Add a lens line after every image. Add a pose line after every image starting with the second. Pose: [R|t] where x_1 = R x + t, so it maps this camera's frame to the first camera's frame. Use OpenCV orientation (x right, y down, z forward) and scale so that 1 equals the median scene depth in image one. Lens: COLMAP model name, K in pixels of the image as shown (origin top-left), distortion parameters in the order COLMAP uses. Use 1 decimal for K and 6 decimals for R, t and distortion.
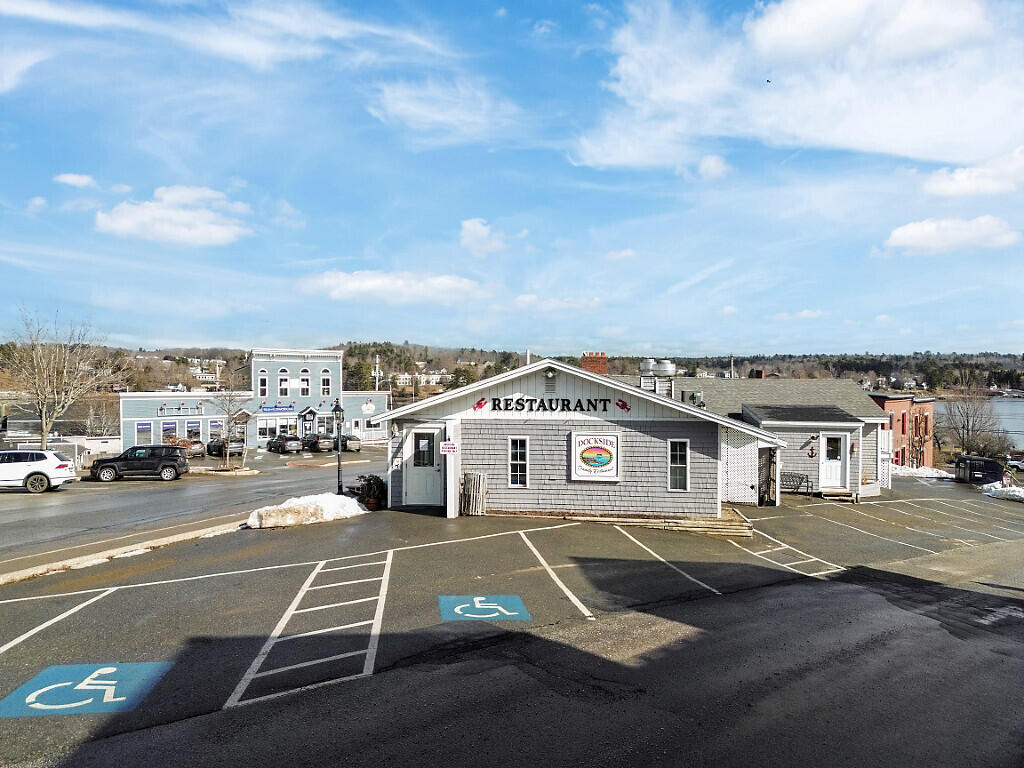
lens RADIAL K [[706.5, 0, 512.0], [0, 706.5, 384.0], [0, 0, 1]] dist [0.119058, -0.143548]
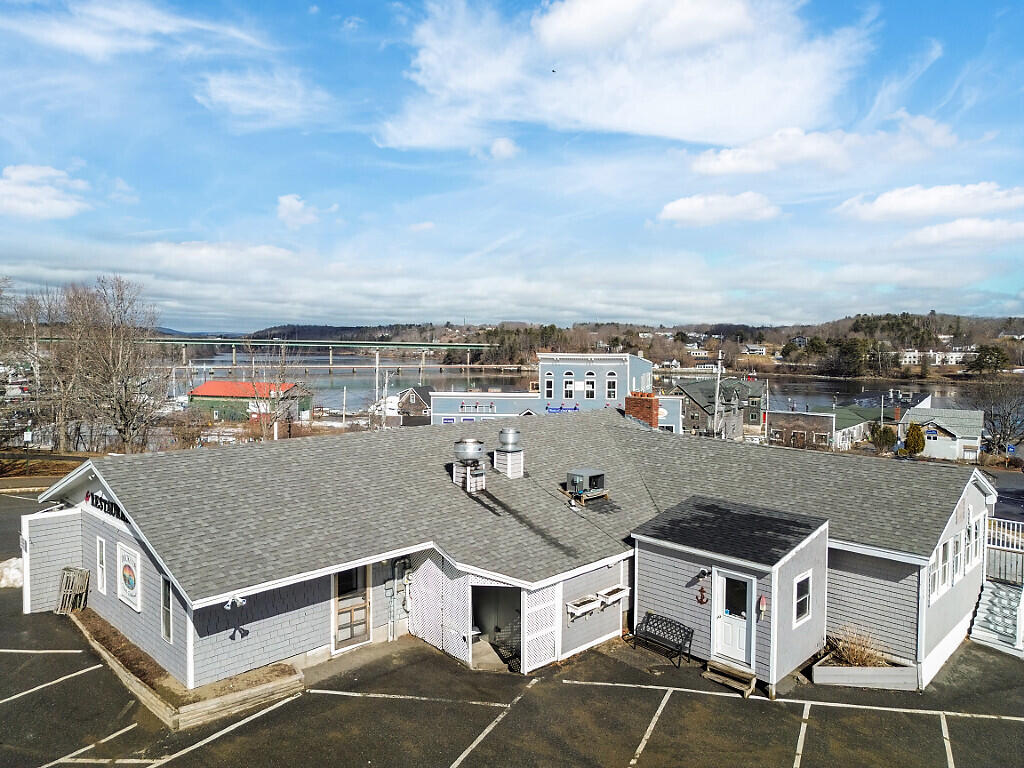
lens RADIAL K [[706.5, 0, 512.0], [0, 706.5, 384.0], [0, 0, 1]] dist [0.119058, -0.143548]
pose [[0.773496, 0.035337, -0.632815, 0.259651], [-0.012095, 0.999086, 0.041006, -0.043770], [0.633686, -0.024064, 0.773216, 0.156778]]
